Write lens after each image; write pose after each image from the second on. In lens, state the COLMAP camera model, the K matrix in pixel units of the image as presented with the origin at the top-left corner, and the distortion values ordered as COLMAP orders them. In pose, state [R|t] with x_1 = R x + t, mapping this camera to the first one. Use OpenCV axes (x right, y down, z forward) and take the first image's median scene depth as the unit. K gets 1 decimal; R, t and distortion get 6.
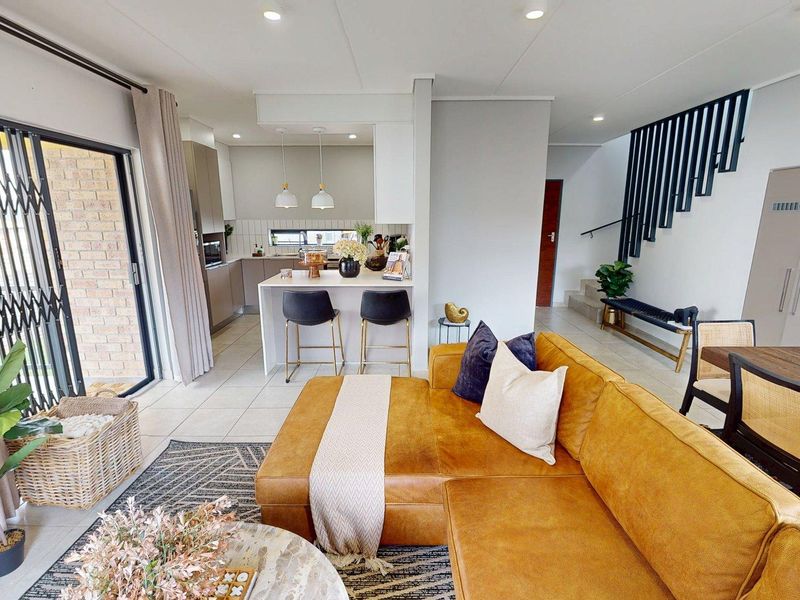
lens RADIAL K [[391.7, 0, 399.5], [0, 391.7, 300.8], [0, 0, 1]] dist [0.000666, -0.000278]
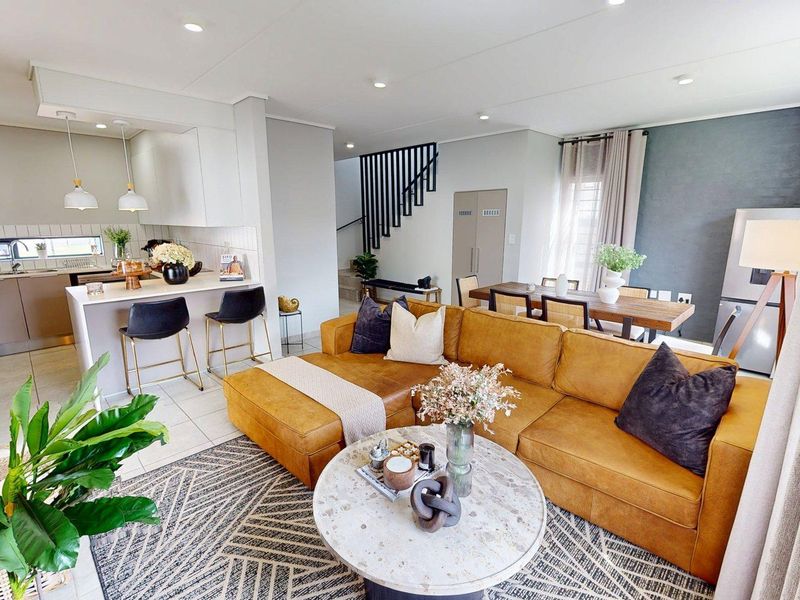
lens RADIAL K [[391.7, 0, 401.7], [0, 391.7, 302.3], [0, 0, 1]] dist [0.000666, -0.000278]
pose [[0.706942, -0.149006, 0.691397, -0.412064], [0.151945, 0.986727, 0.057293, 0.010873], [-0.690758, 0.064552, 0.720199, -0.048384]]
